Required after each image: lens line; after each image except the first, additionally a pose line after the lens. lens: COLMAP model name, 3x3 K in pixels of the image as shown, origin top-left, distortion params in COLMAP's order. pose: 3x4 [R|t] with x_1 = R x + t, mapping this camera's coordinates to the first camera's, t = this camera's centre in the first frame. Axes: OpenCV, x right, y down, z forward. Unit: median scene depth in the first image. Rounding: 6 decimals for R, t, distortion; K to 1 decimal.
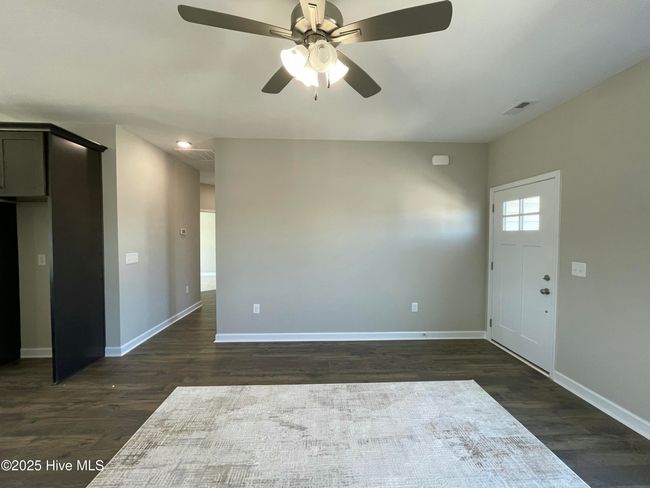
lens RADIAL K [[265.5, 0, 325.4], [0, 265.5, 242.3], [0, 0, 1]] dist [-0.001055, -0.000632]
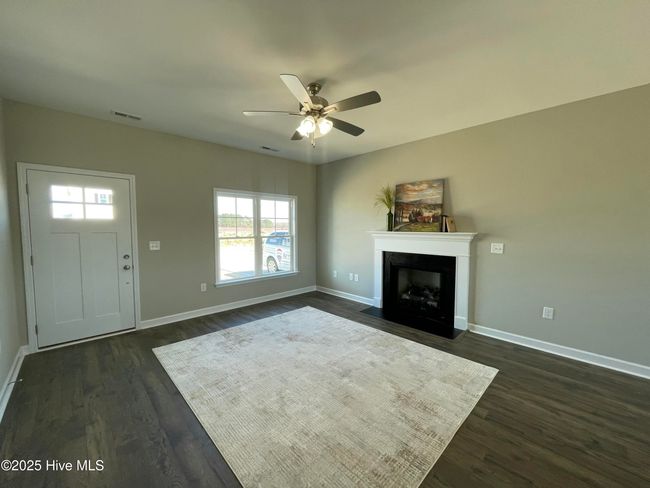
lens RADIAL K [[265.5, 0, 326.3], [0, 265.5, 243.0], [0, 0, 1]] dist [-0.001055, -0.000632]
pose [[-0.666176, -0.050667, 0.744071, -0.754819], [0.018237, 0.996285, 0.084169, -0.022572], [-0.745571, 0.069641, -0.662777, 1.129983]]
